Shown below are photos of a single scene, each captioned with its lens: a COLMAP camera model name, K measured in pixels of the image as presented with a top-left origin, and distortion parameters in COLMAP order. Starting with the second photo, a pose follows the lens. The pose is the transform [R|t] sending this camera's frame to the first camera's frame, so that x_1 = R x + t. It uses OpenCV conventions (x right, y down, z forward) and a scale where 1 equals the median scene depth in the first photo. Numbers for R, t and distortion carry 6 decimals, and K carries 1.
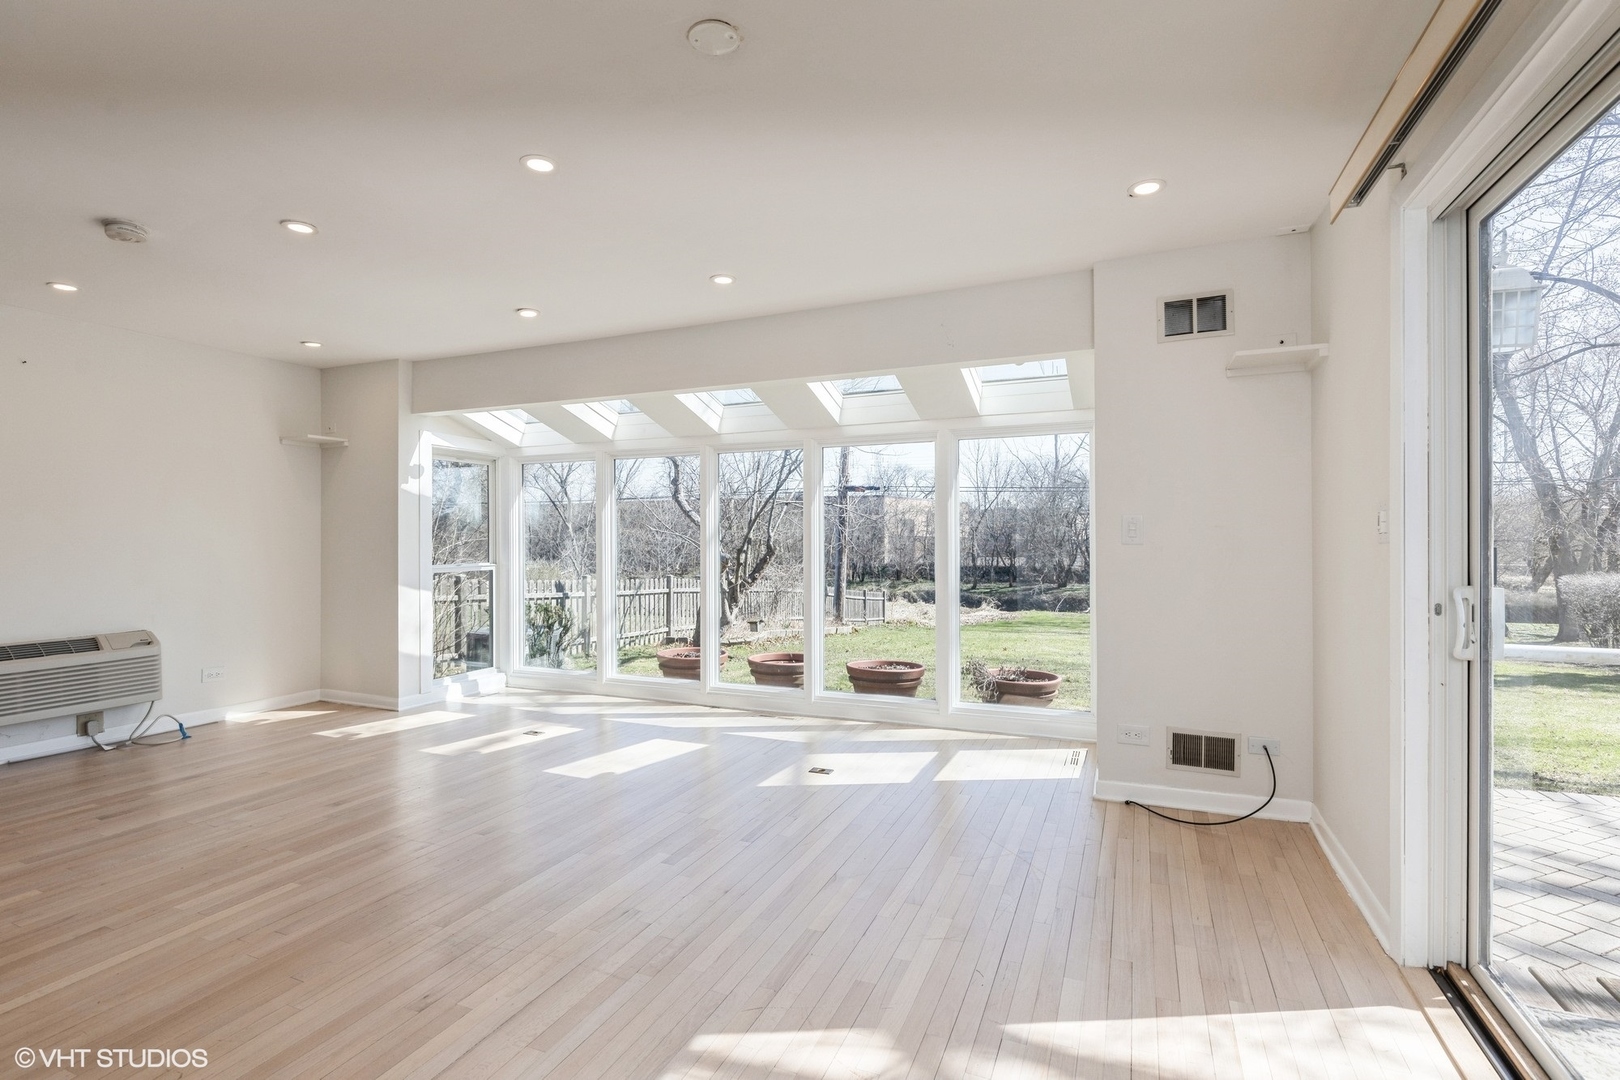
lens RADIAL K [[738.7, 0, 820.3], [0, 738.7, 542.9], [0, 0, 1]] dist [0.005733, -0.001097]
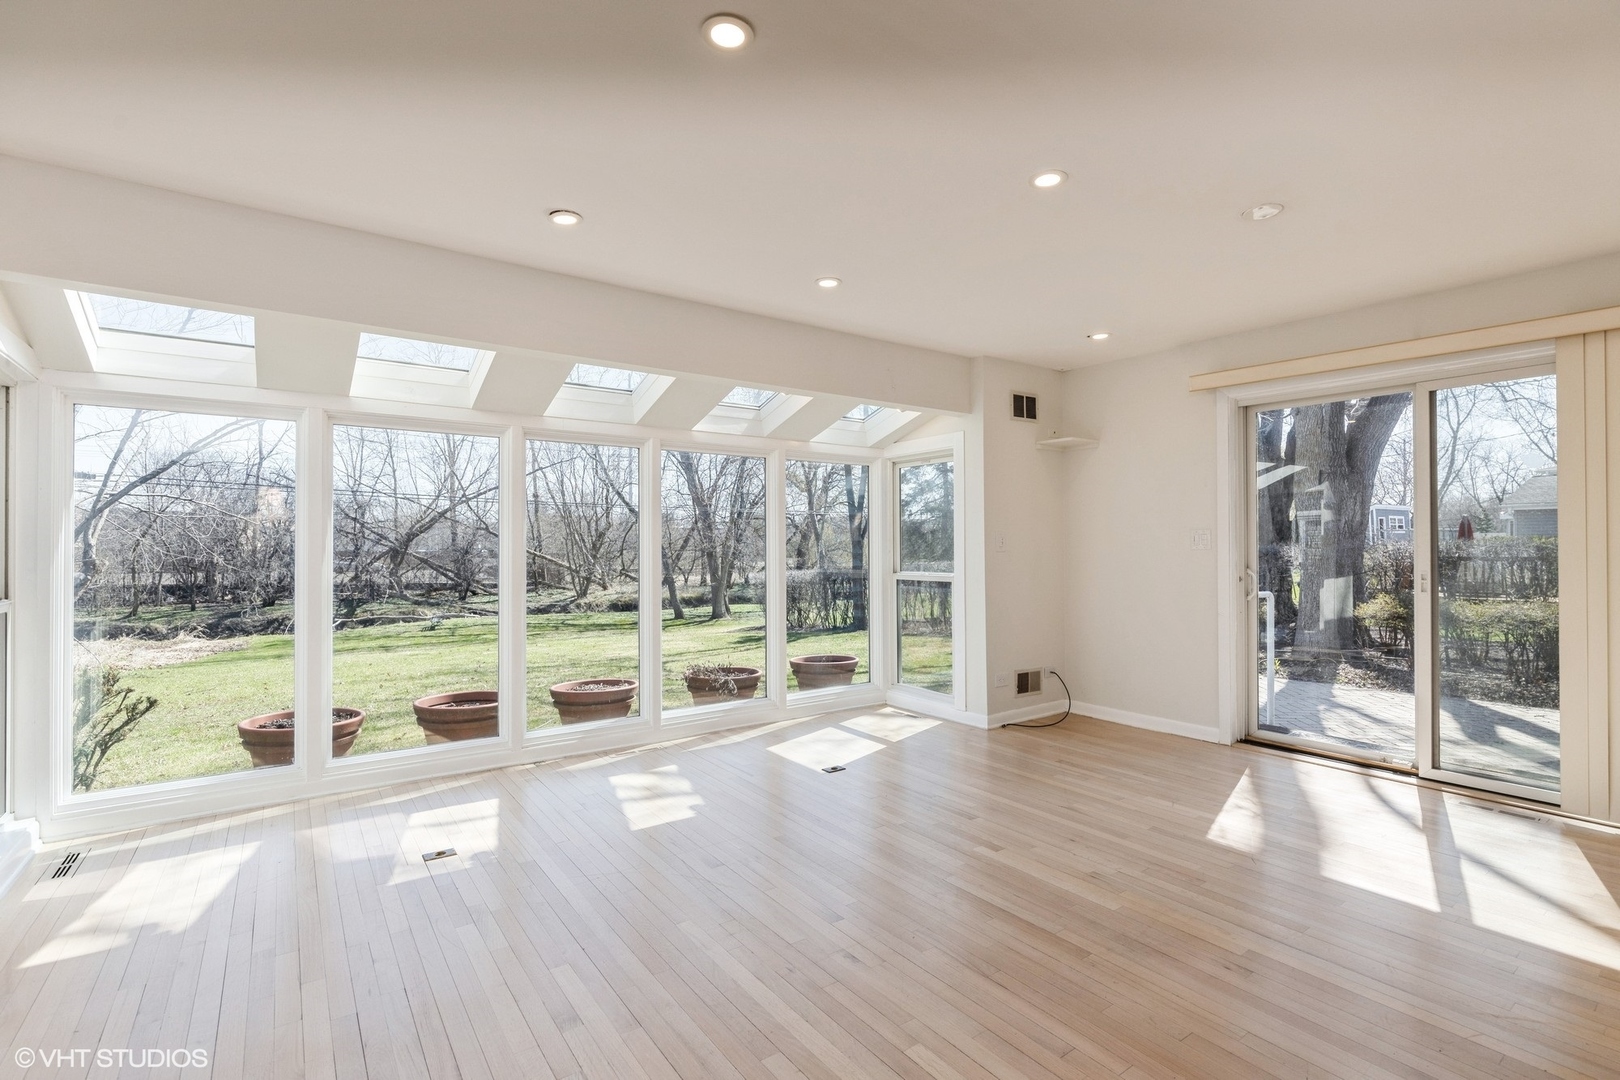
lens RADIAL K [[738.7, 0, 821.3], [0, 738.7, 540.2], [0, 0, 1]] dist [0.005733, -0.001097]
pose [[0.509165, 0.012022, 0.860585, -0.633242], [-0.000143, 0.999904, -0.013883, -0.000261], [-0.860669, 0.006946, 0.509118, 0.337253]]
